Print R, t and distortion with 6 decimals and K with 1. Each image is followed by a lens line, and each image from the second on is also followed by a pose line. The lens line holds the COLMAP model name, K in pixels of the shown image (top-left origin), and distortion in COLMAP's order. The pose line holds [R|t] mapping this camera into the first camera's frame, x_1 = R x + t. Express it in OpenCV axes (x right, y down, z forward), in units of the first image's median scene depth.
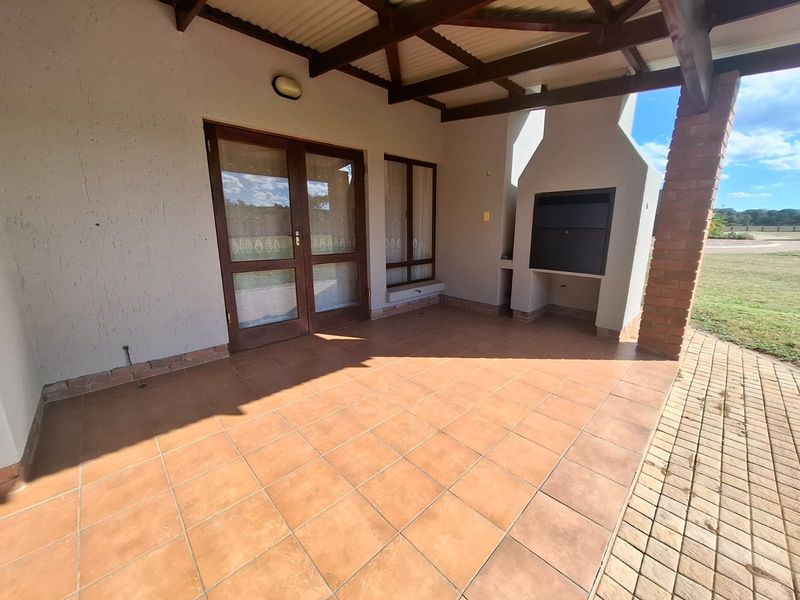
lens RADIAL K [[312.3, 0, 405.9], [0, 312.3, 301.7], [0, 0, 1]] dist [0.002314, 0.002000]
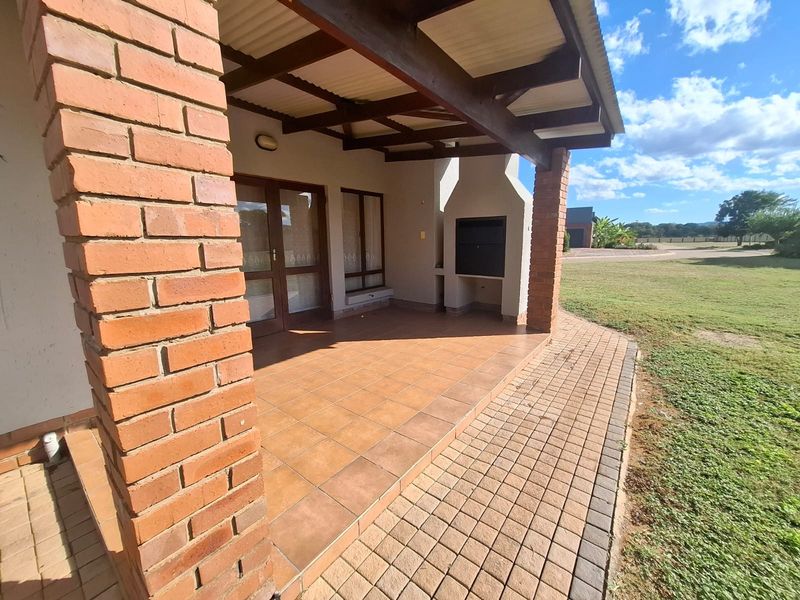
lens RADIAL K [[312.3, 0, 398.7], [0, 312.3, 295.9], [0, 0, 1]] dist [0.002314, 0.002000]
pose [[0.992753, -0.032352, 0.115739, 0.003357], [0.039550, 0.997388, -0.060447, 0.064583], [-0.113481, 0.064586, 0.991439, -0.323583]]
